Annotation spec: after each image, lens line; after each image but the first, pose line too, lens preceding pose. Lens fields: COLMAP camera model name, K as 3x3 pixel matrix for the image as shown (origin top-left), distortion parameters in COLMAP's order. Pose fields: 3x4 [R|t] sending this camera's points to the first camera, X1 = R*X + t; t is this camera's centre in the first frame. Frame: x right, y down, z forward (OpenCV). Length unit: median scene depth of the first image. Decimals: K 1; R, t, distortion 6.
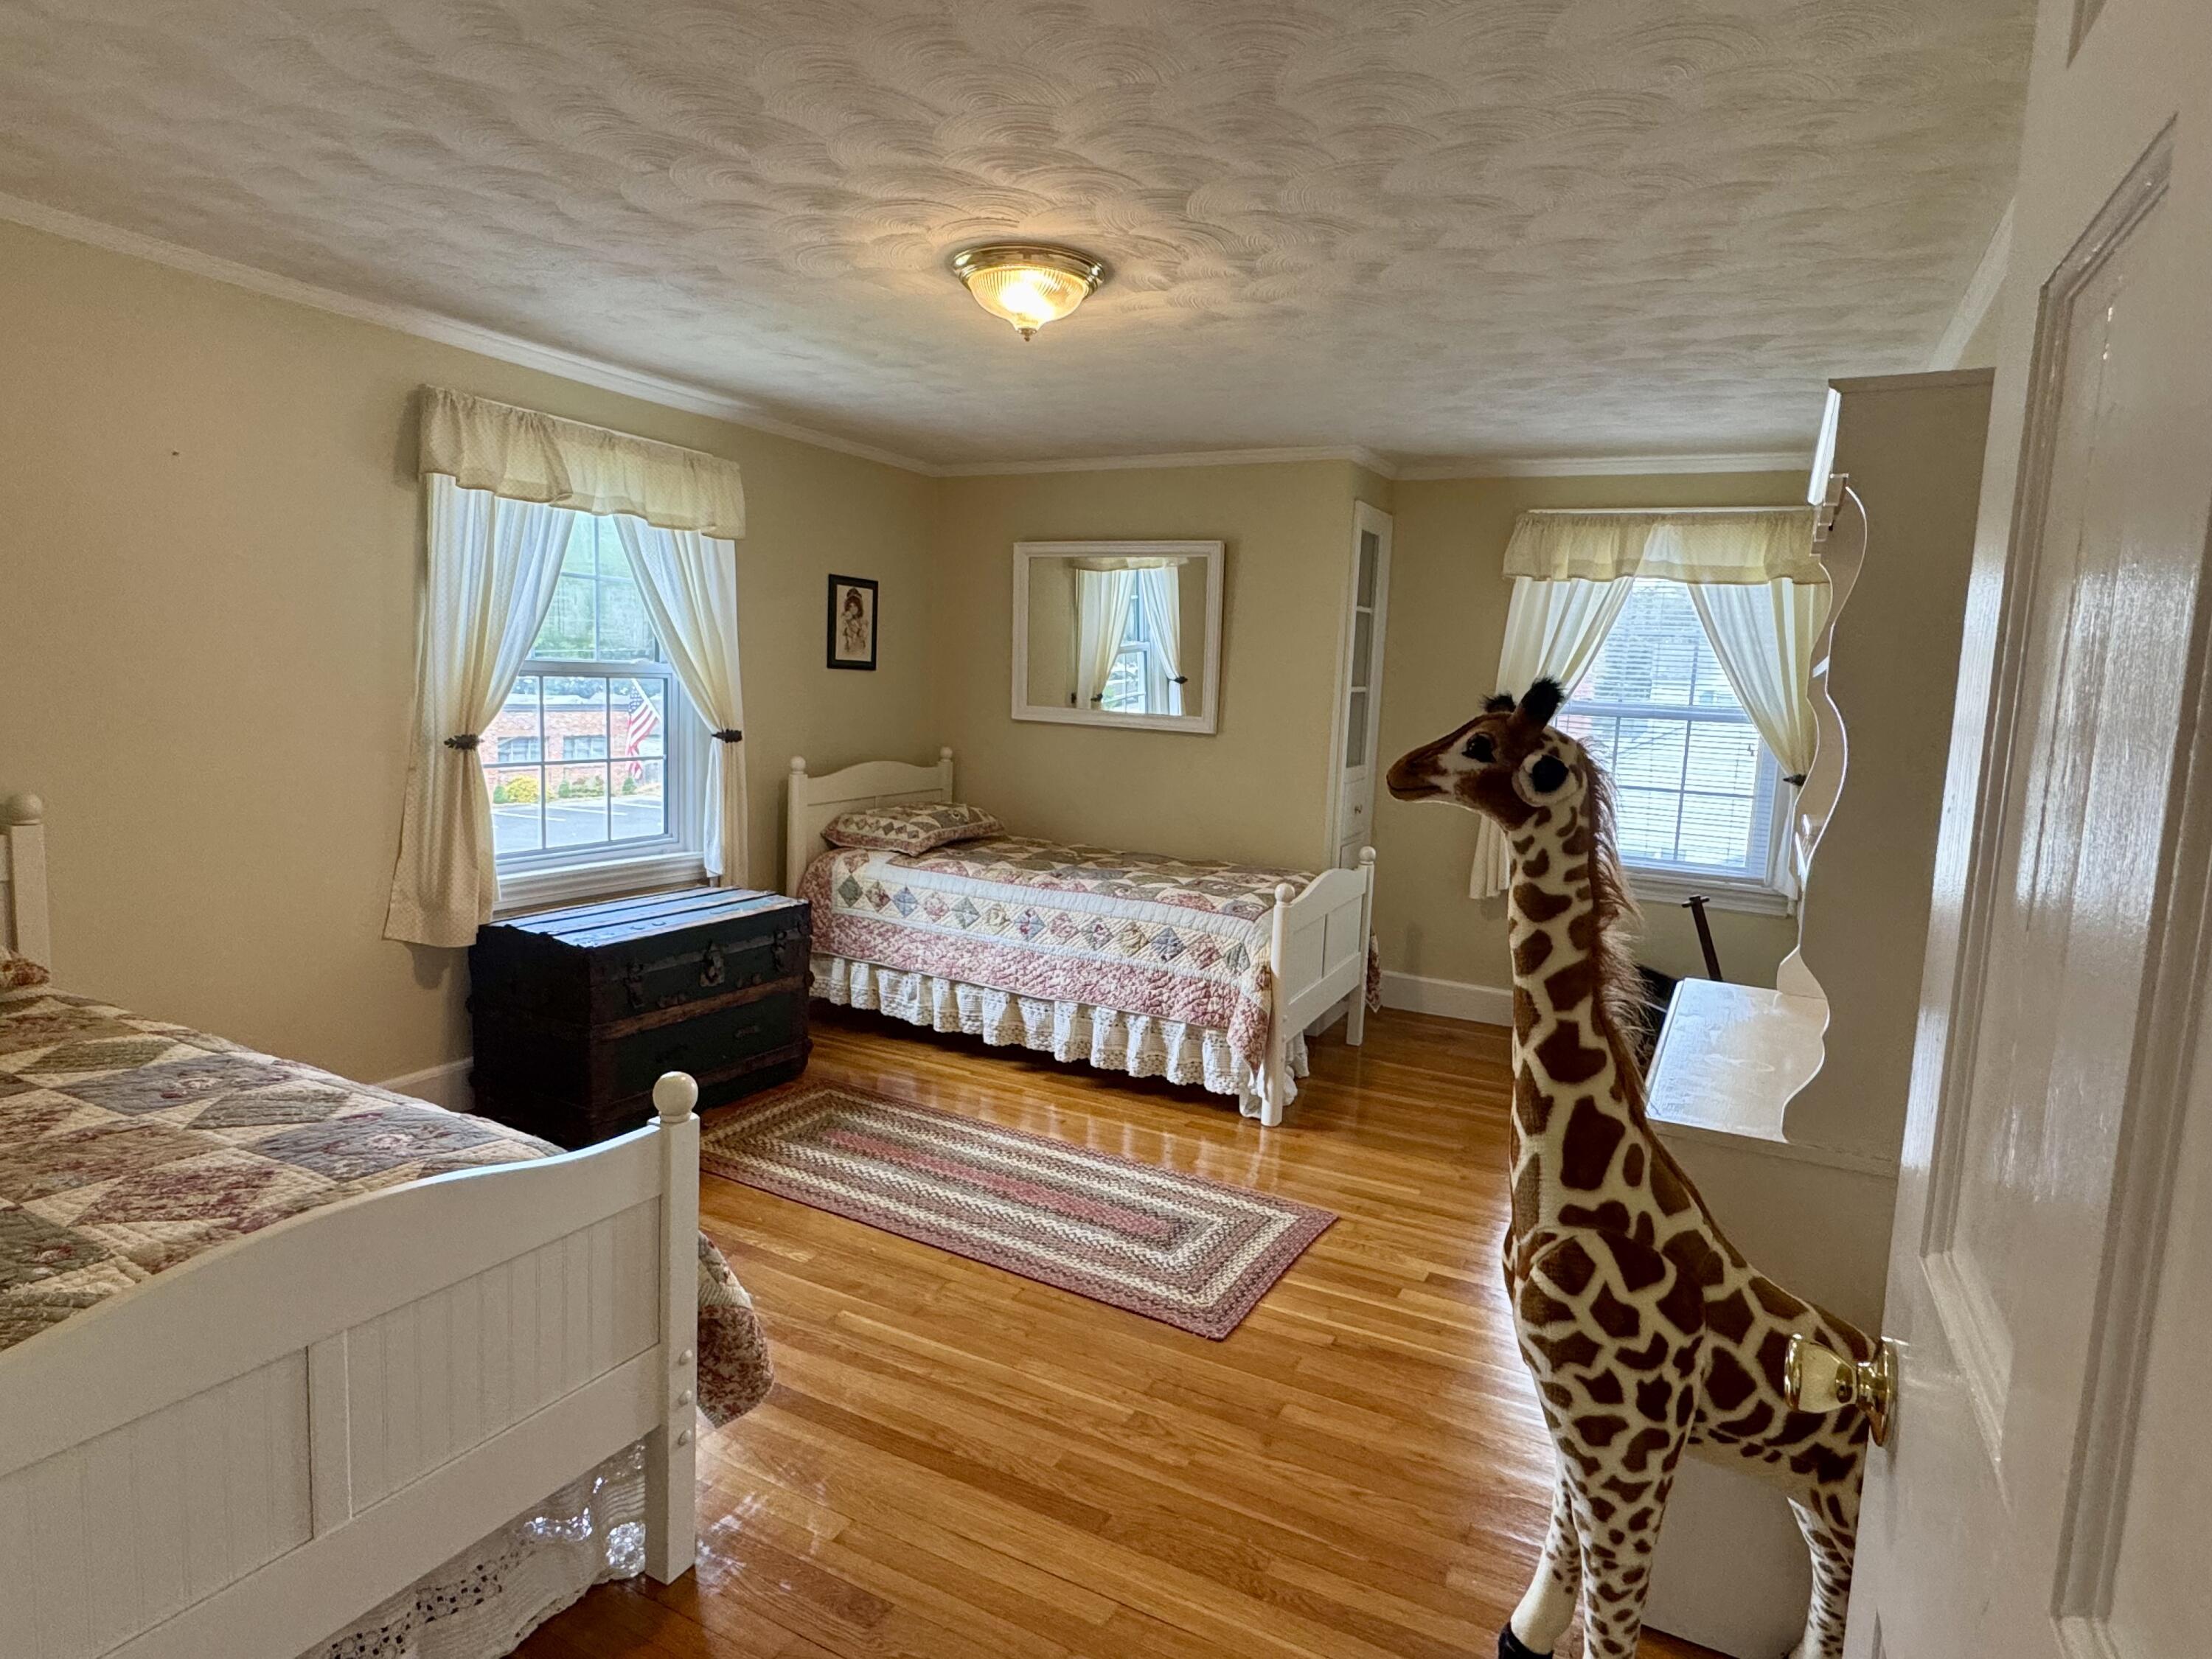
lens RADIAL K [[1190.8, 0, 1106.0], [0, 1190.8, 829.5], [0, 0, 1]] dist [0.001784, 0.000247]
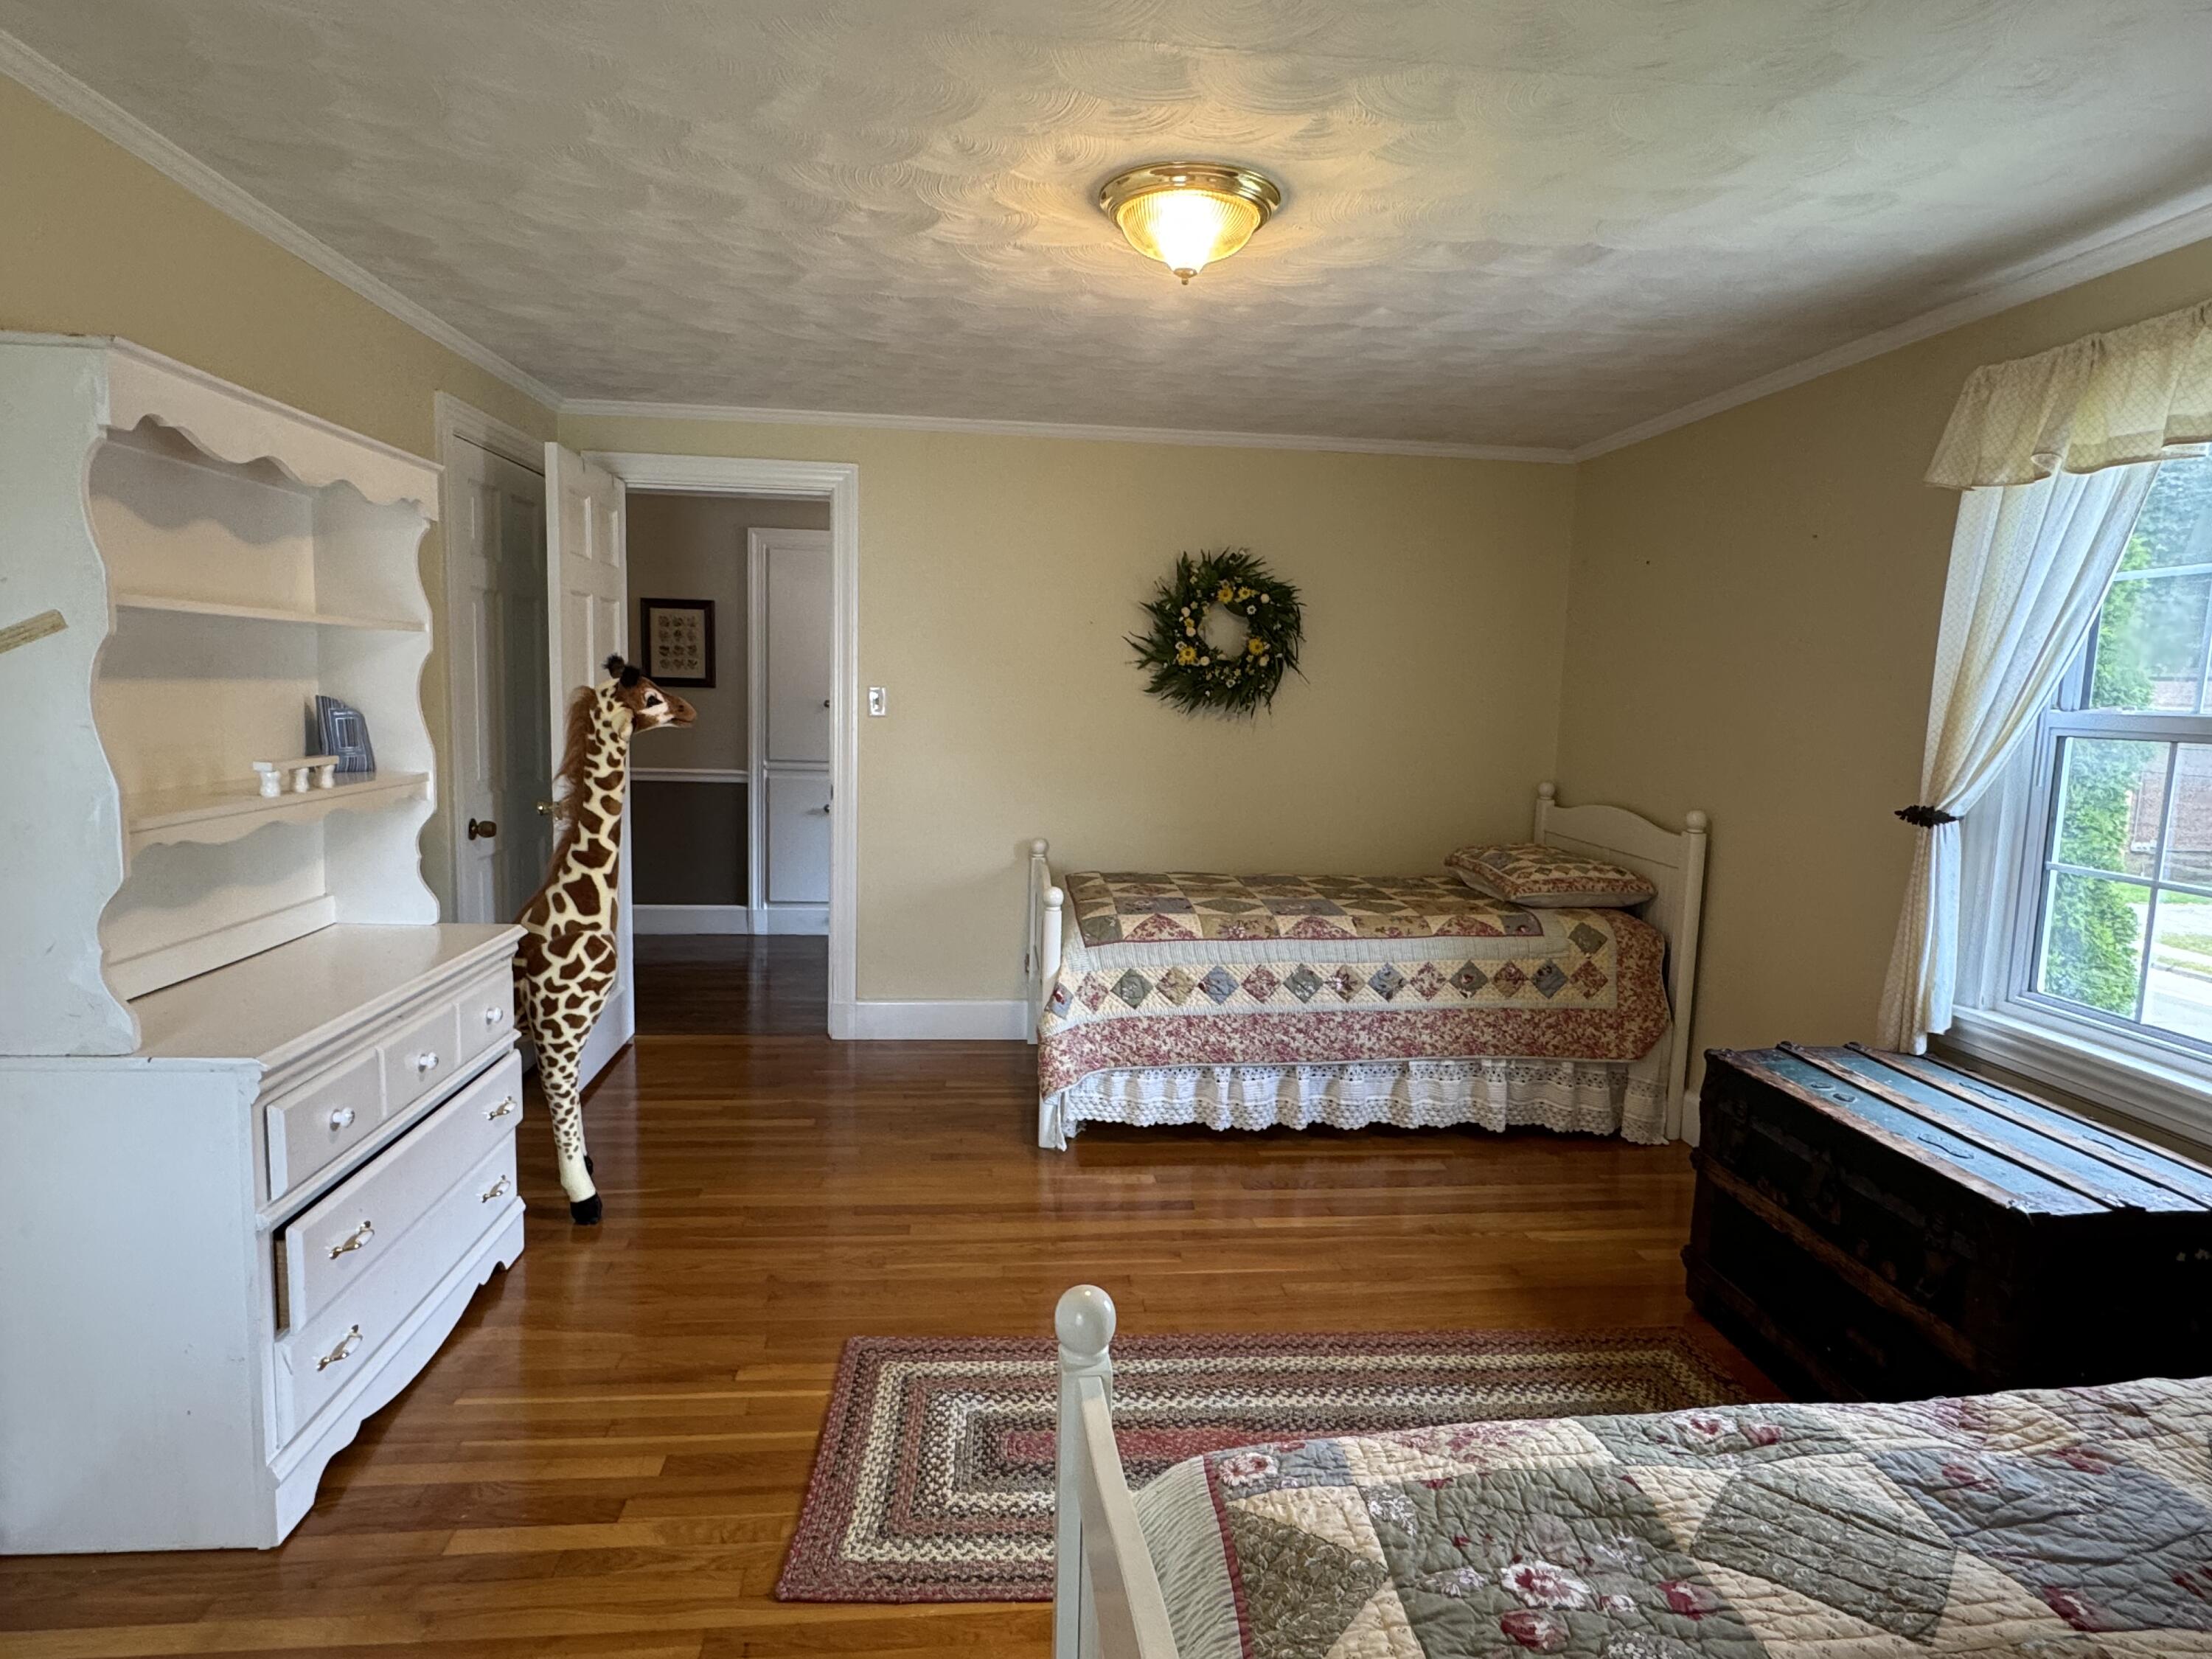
lens RADIAL K [[1190.8, 0, 1106.0], [0, 1190.8, 829.5], [0, 0, 1]] dist [0.001784, 0.000247]
pose [[-0.825483, -0.004730, -0.564407, 0.413835], [-0.131814, 0.973930, 0.184625, -0.164923], [0.548819, 0.226801, -0.804586, 1.561510]]
